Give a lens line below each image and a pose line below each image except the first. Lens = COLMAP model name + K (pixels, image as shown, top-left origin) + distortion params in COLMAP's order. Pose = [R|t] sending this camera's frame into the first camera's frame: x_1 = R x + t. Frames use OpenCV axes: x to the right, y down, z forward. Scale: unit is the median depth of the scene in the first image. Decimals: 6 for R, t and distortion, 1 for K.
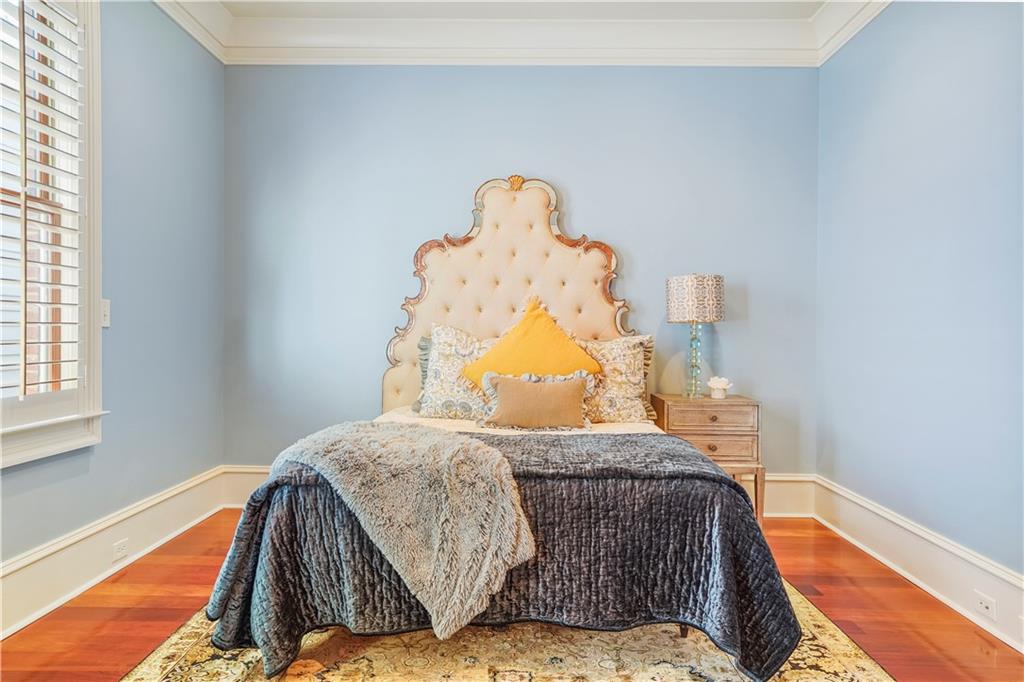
lens RADIAL K [[711.1, 0, 512.0], [0, 711.1, 341.0], [0, 0, 1]] dist [0.003684, 0.002509]
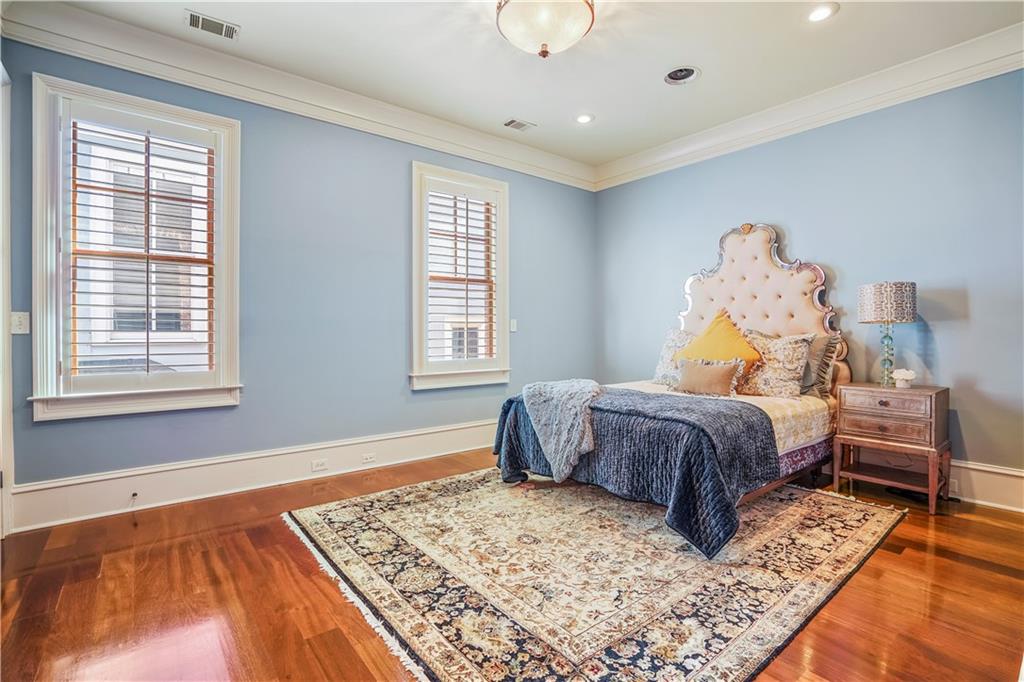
lens RADIAL K [[500.4, 0, 512.0], [0, 500.4, 341.0], [0, 0, 1]] dist [-0.064928, 0.043525]
pose [[0.633699, 0.006480, -0.773552, 0.616582], [-0.004261, 0.999979, 0.004886, 0.003396], [0.773568, 0.000200, 0.633714, -0.006118]]
